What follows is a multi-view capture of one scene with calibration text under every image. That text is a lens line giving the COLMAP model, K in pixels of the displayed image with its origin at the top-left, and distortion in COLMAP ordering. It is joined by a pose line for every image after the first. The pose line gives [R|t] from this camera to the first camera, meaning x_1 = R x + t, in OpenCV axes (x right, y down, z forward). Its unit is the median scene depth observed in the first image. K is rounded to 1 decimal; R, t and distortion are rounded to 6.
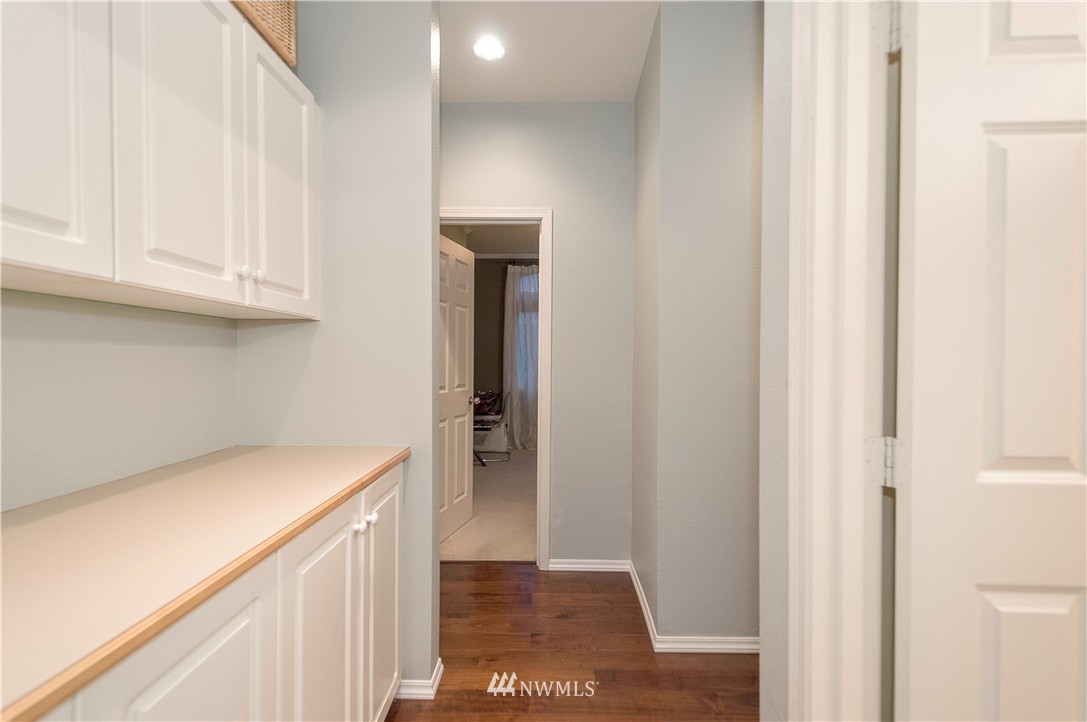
lens RADIAL K [[480.9, 0, 542.5], [0, 480.9, 361.7], [0, 0, 1]] dist [0.013456, 0.000300]
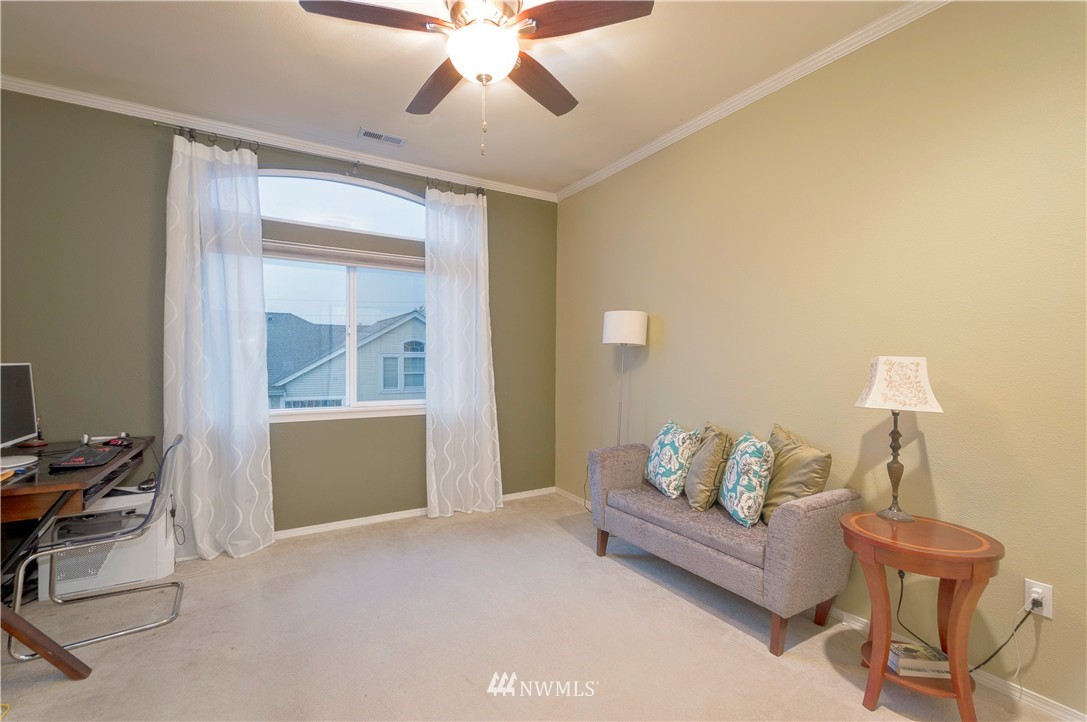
lens RADIAL K [[480.9, 0, 543.1], [0, 480.9, 359.0], [0, 0, 1]] dist [0.013456, 0.000300]
pose [[0.845486, -0.005700, 0.533967, -0.026247], [0.004739, 0.999984, 0.003170, -0.003039], [-0.533976, -0.000150, 0.845499, 0.457479]]
